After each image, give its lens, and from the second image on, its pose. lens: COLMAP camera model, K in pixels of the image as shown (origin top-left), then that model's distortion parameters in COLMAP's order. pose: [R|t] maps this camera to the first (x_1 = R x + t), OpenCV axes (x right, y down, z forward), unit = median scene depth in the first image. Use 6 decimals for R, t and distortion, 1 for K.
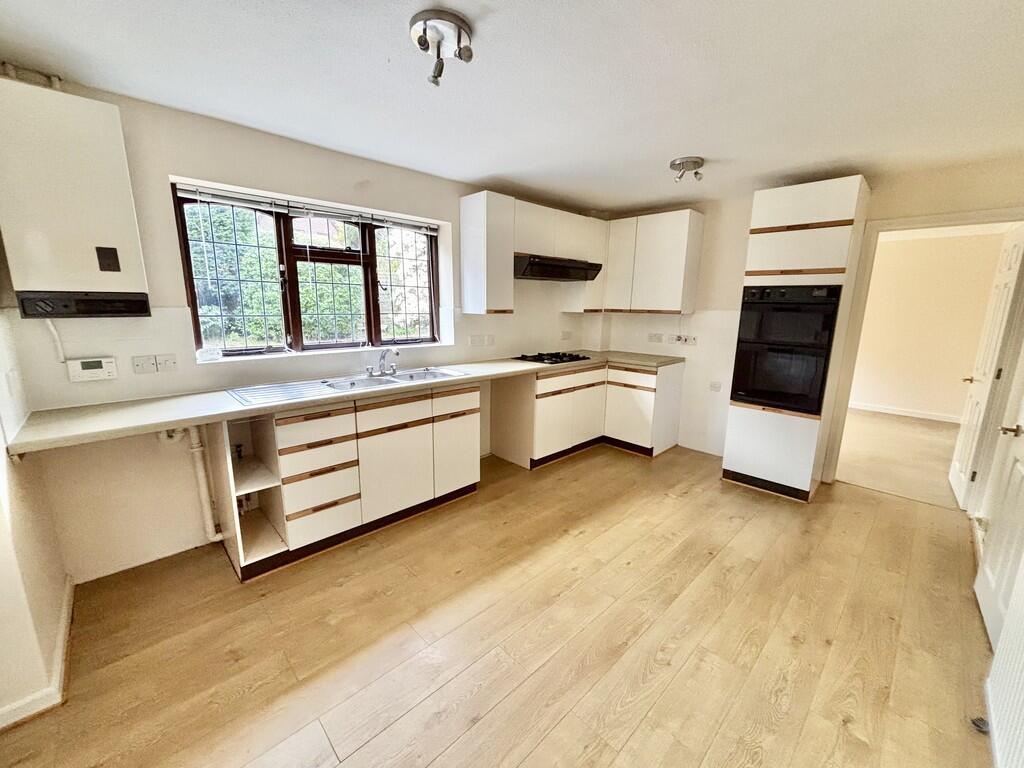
lens RADIAL K [[413.0, 0, 512.0], [0, 413.0, 384.0], [0, 0, 1]] dist [0.000672, 0.000056]
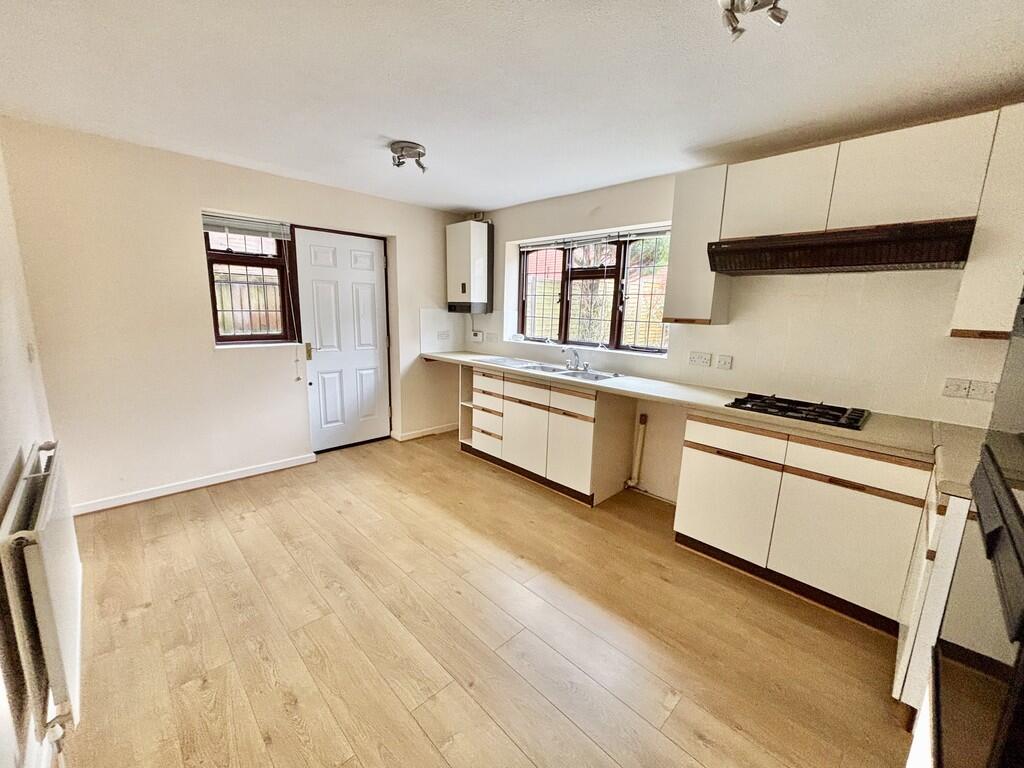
lens RADIAL K [[413.0, 0, 512.0], [0, 413.0, 384.0], [0, 0, 1]] dist [0.000672, 0.000056]
pose [[0.012279, 0.170493, -0.985282, 0.954340], [-0.225472, 0.960452, 0.163386, -0.148508], [0.974172, 0.220148, 0.050234, 0.852544]]
